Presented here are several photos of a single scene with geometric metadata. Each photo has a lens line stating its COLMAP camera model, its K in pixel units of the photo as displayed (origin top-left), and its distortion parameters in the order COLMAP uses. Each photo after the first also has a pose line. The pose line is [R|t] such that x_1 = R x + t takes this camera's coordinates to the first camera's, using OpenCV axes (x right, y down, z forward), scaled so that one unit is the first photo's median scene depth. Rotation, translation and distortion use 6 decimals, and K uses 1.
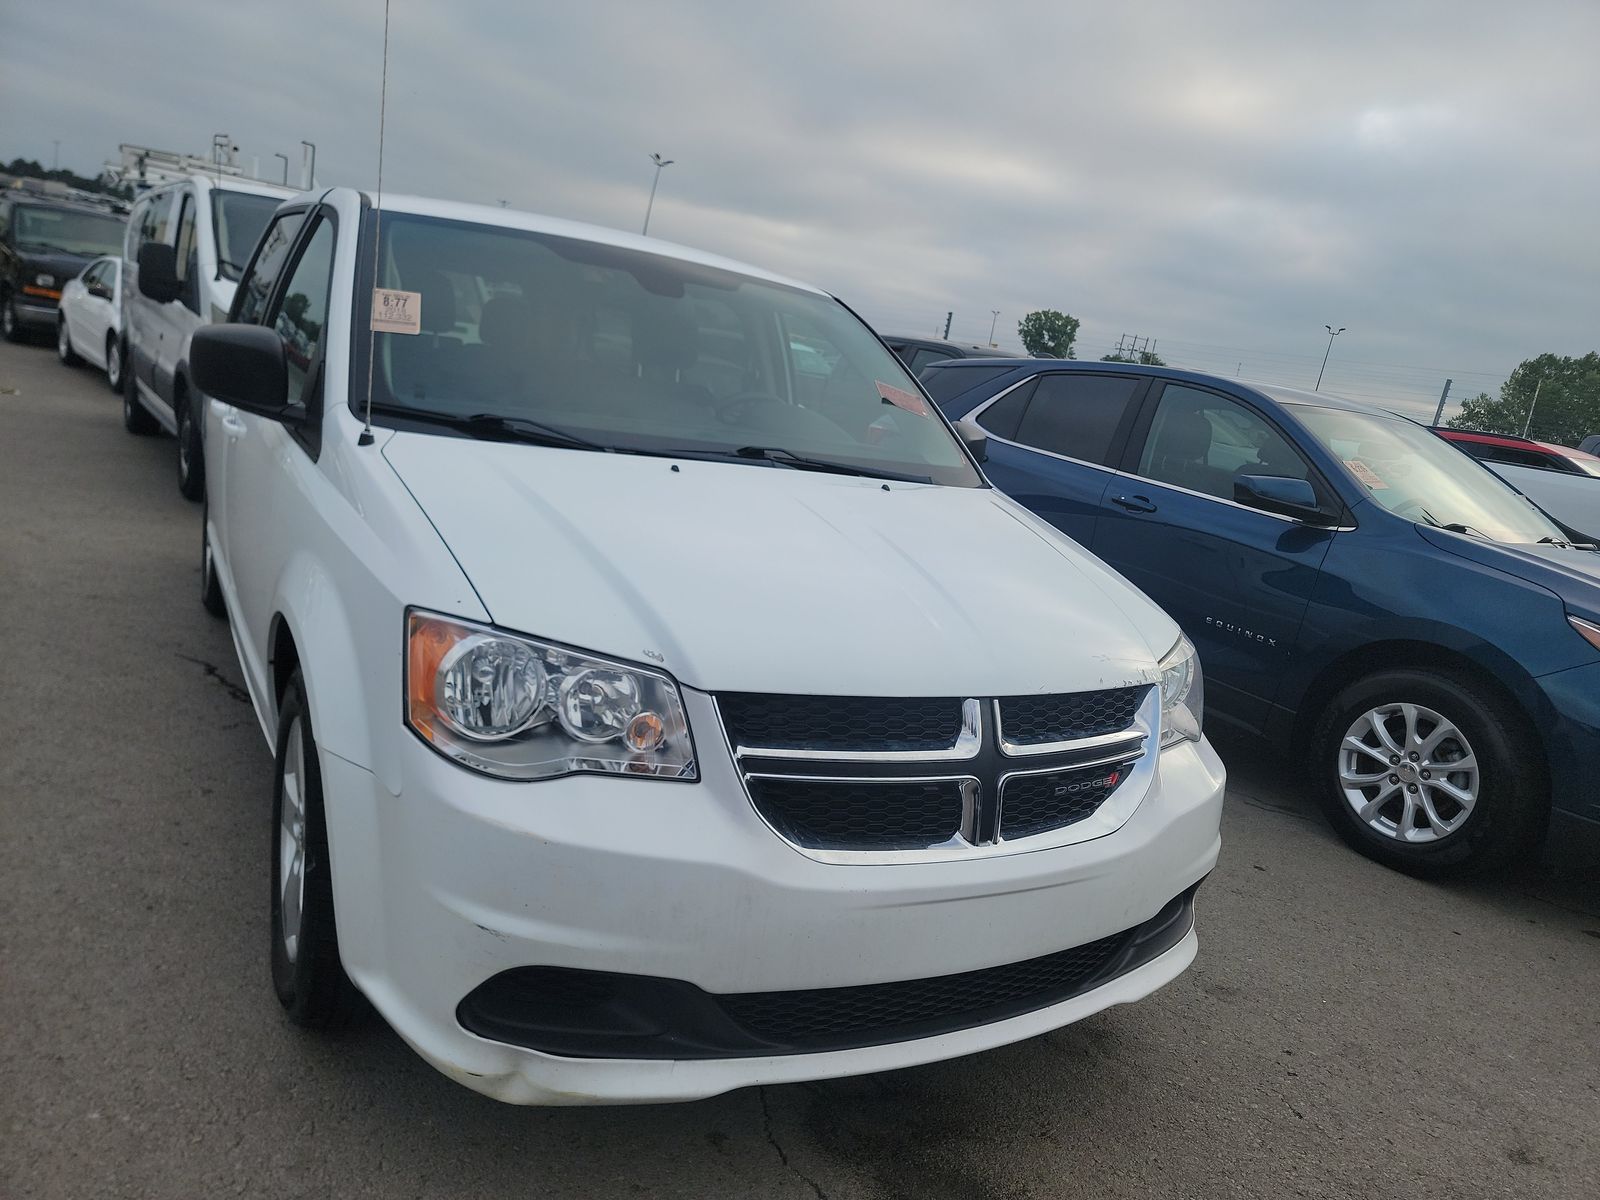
lens RADIAL K [[1144.9, 0, 800.0], [0, 1144.9, 600.0], [0, 0, 1]] dist [0.076274, -0.060898]
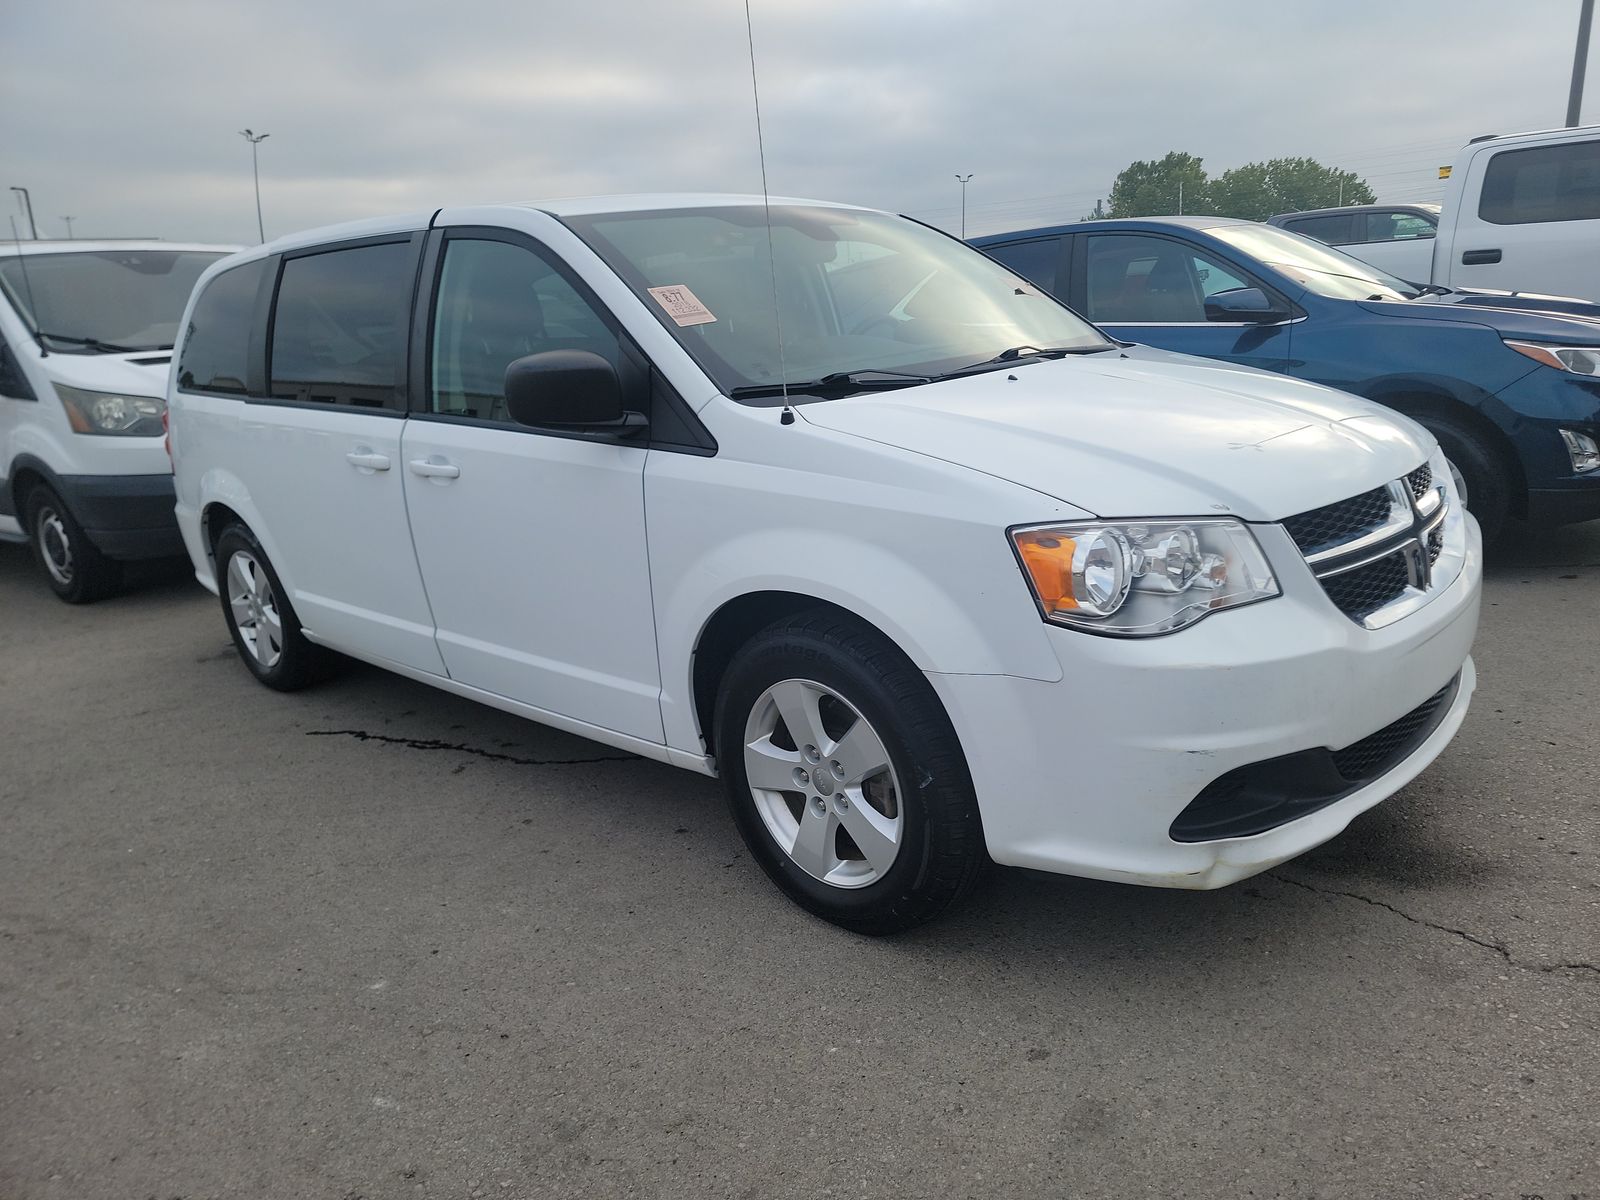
lens RADIAL K [[1143.1, 0, 818.3], [0, 1143.1, 588.5], [0, 0, 1]] dist [0.083003, -0.063705]
pose [[0.926069, -0.287998, 0.243830, -0.596465], [0.273667, 0.957462, 0.091506, -0.068493], [-0.259811, -0.018013, 0.965491, -0.047829]]
